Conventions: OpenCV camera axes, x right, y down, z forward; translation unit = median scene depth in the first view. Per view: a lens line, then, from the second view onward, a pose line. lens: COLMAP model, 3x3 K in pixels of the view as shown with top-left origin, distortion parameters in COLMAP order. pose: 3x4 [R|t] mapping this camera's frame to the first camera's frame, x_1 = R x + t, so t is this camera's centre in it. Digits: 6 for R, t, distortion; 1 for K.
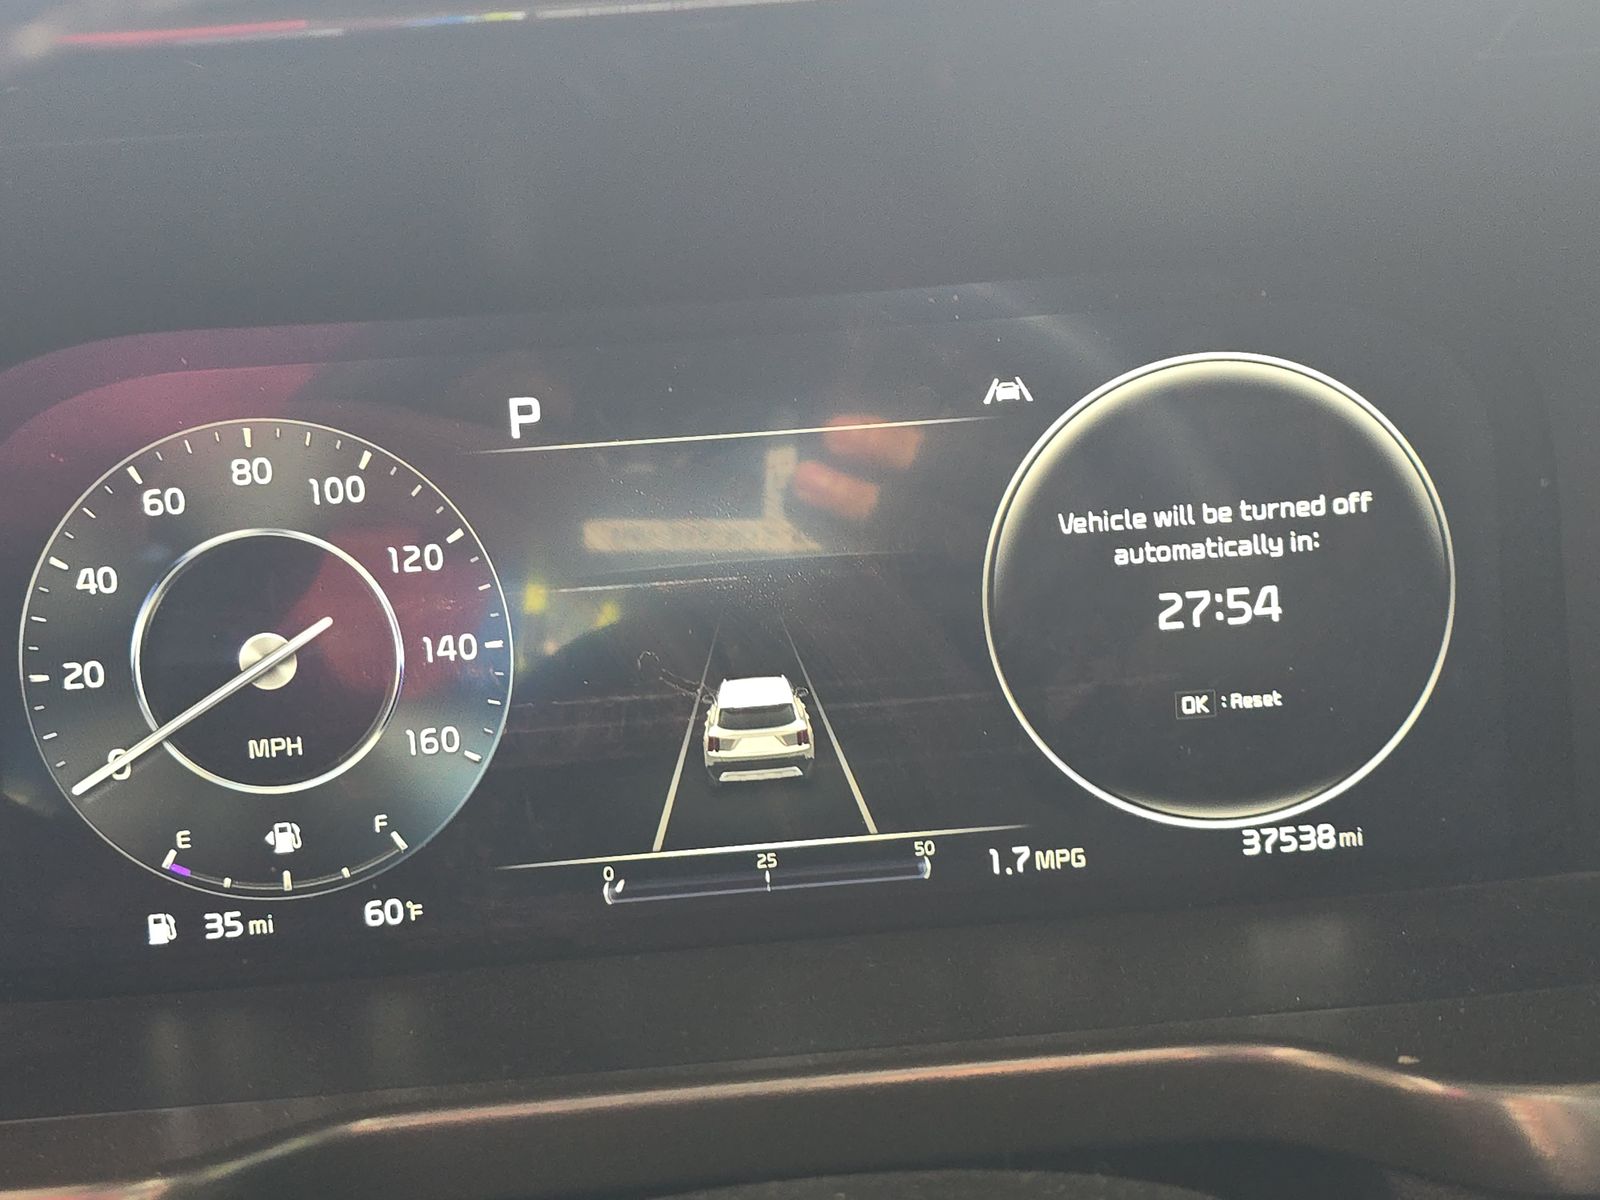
lens RADIAL K [[1075.6, 0, 789.1], [0, 1075.6, 589.6], [0, 0, 1]] dist [0.038736, -0.042331]
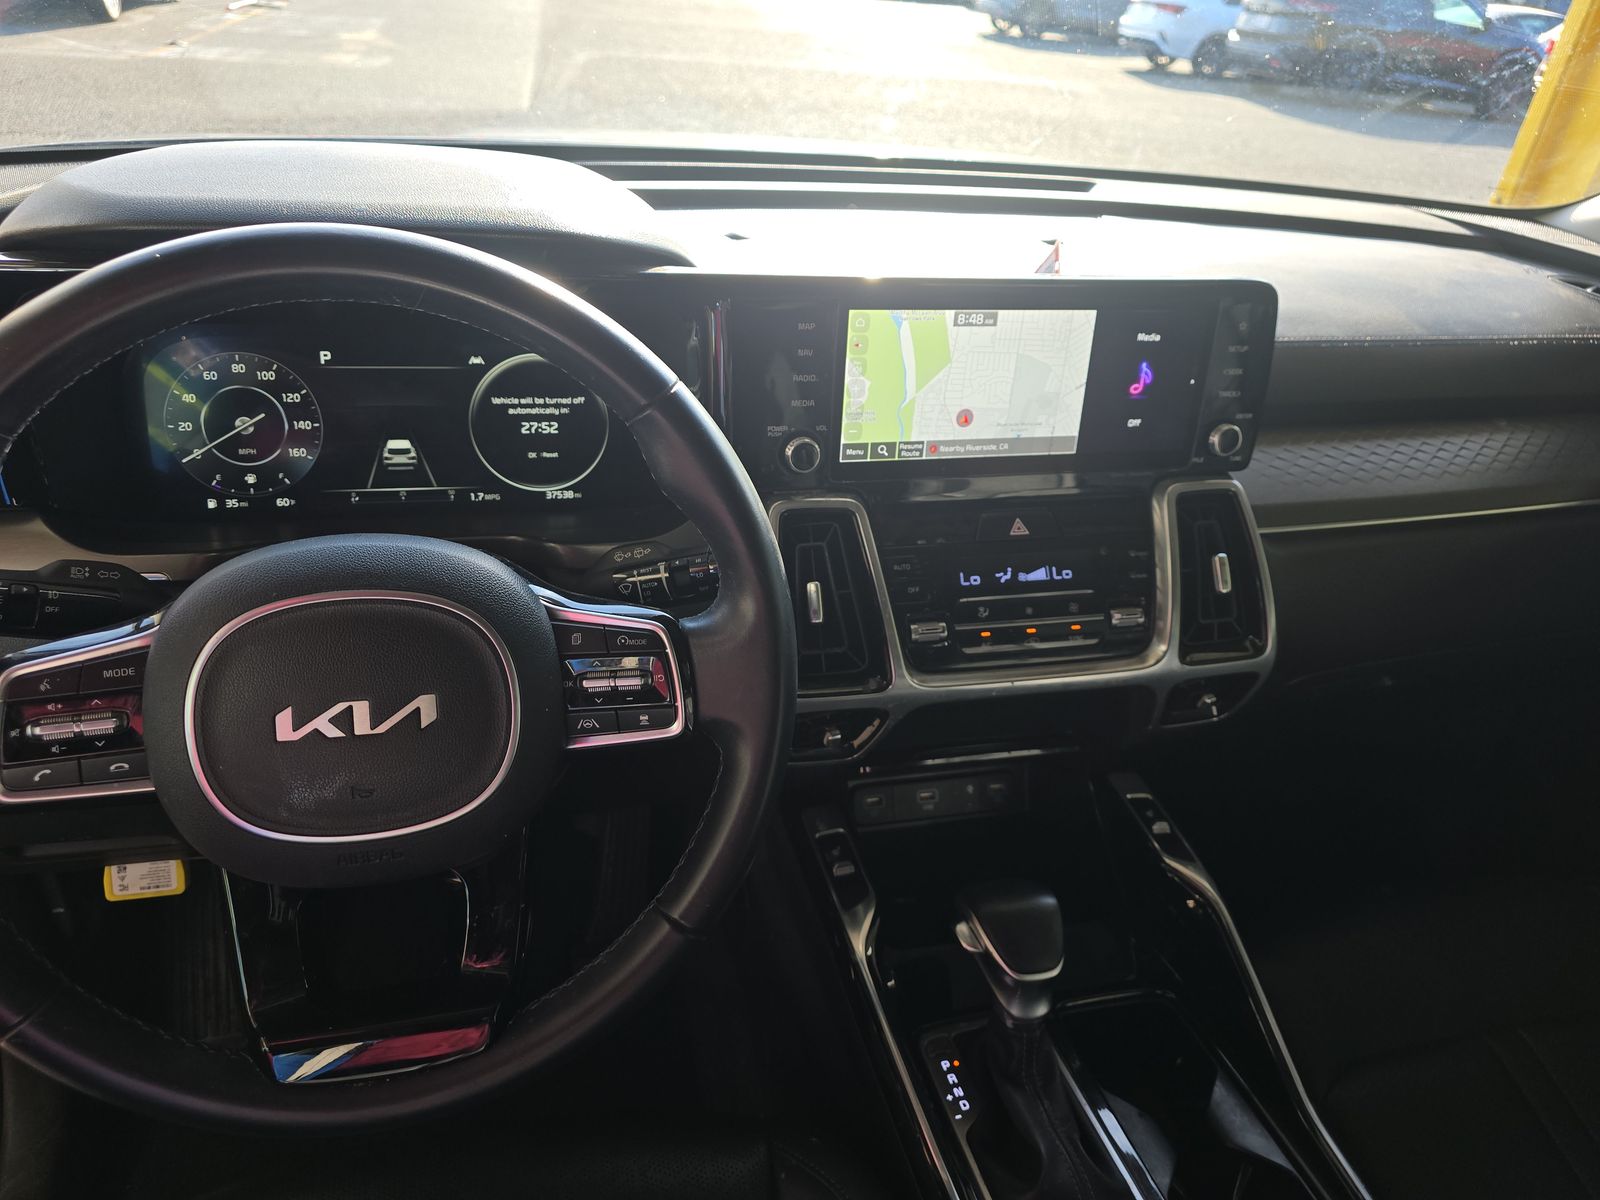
lens RADIAL K [[1075.6, 0, 811.9], [0, 1075.6, 590.7], [0, 0, 1]] dist [0.038736, -0.042331]
pose [[0.976675, 0.029297, 0.212714, 0.535084], [-0.067868, 0.981981, 0.176370, -0.142671], [-0.203714, -0.186693, 0.961065, -2.669217]]
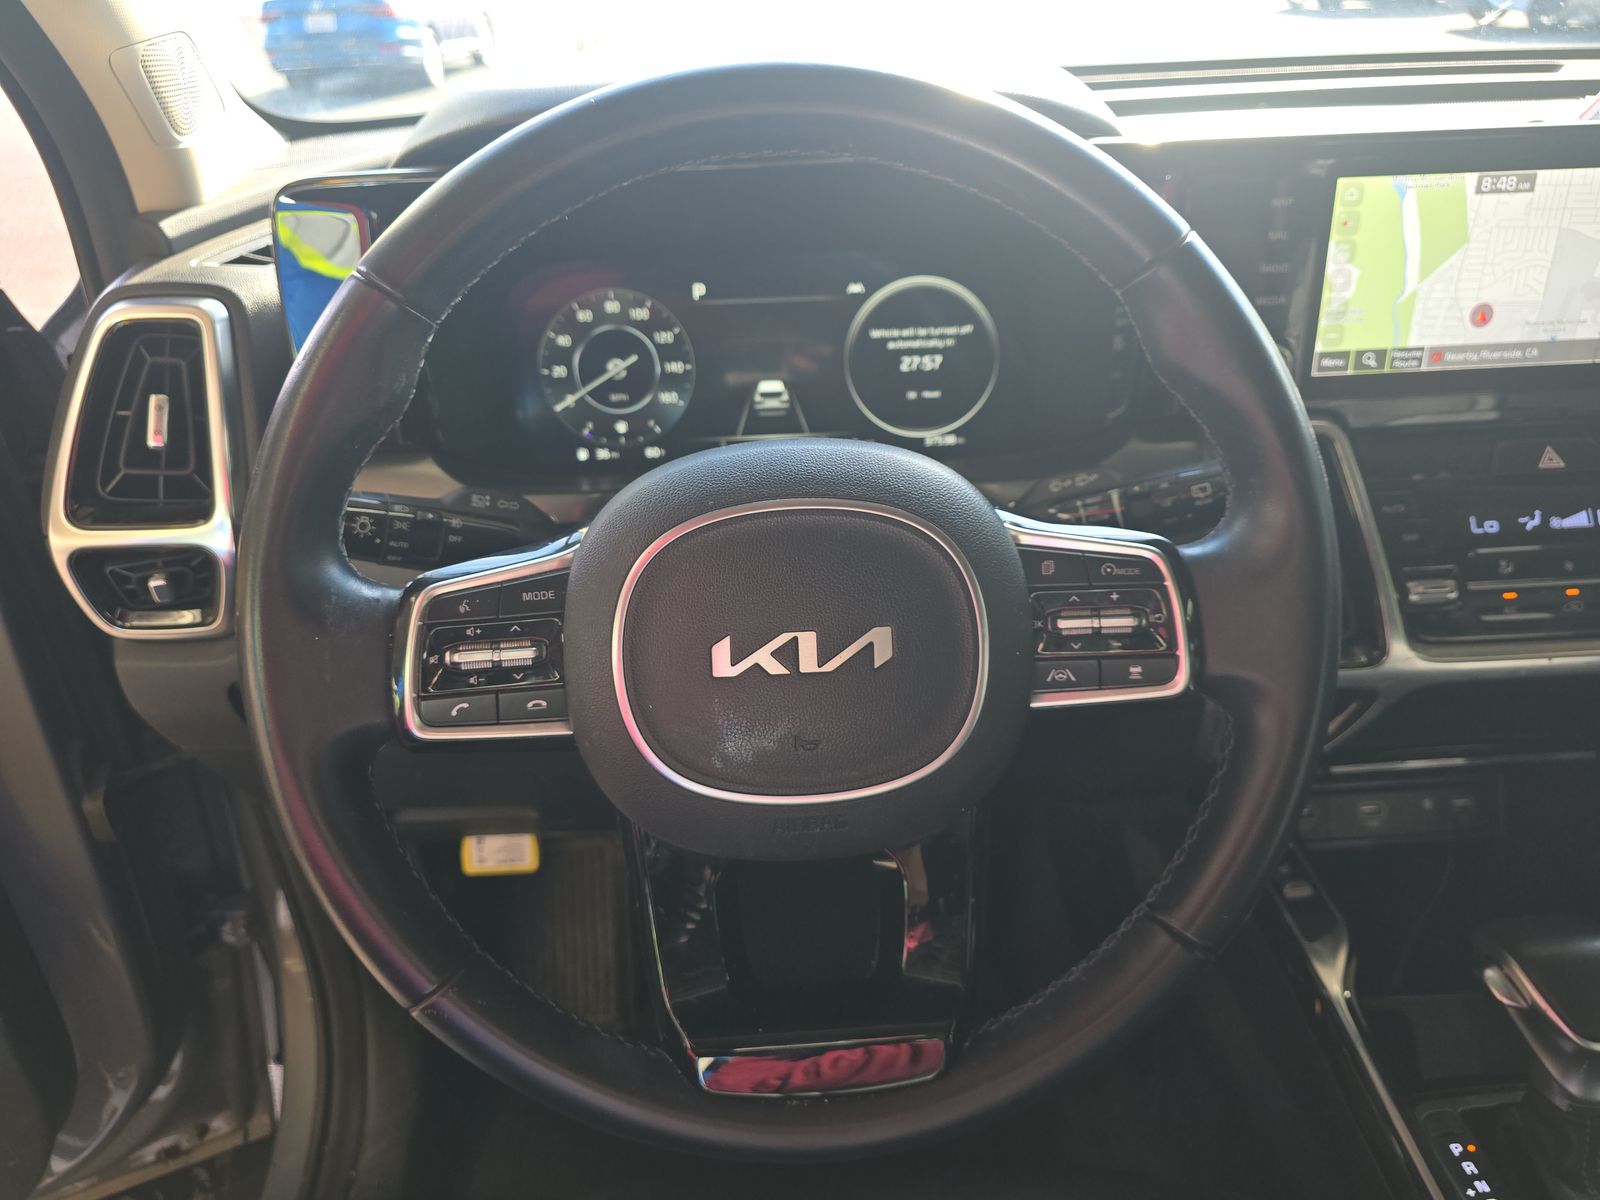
lens RADIAL K [[1075.6, 0, 813.7], [0, 1075.6, 603.0], [0, 0, 1]] dist [0.038736, -0.042331]
pose [[0.999222, 0.037635, -0.011746, 0.152467], [-0.034940, 0.983342, 0.178378, 0.153365], [0.018264, -0.177829, 0.983892, -2.178926]]
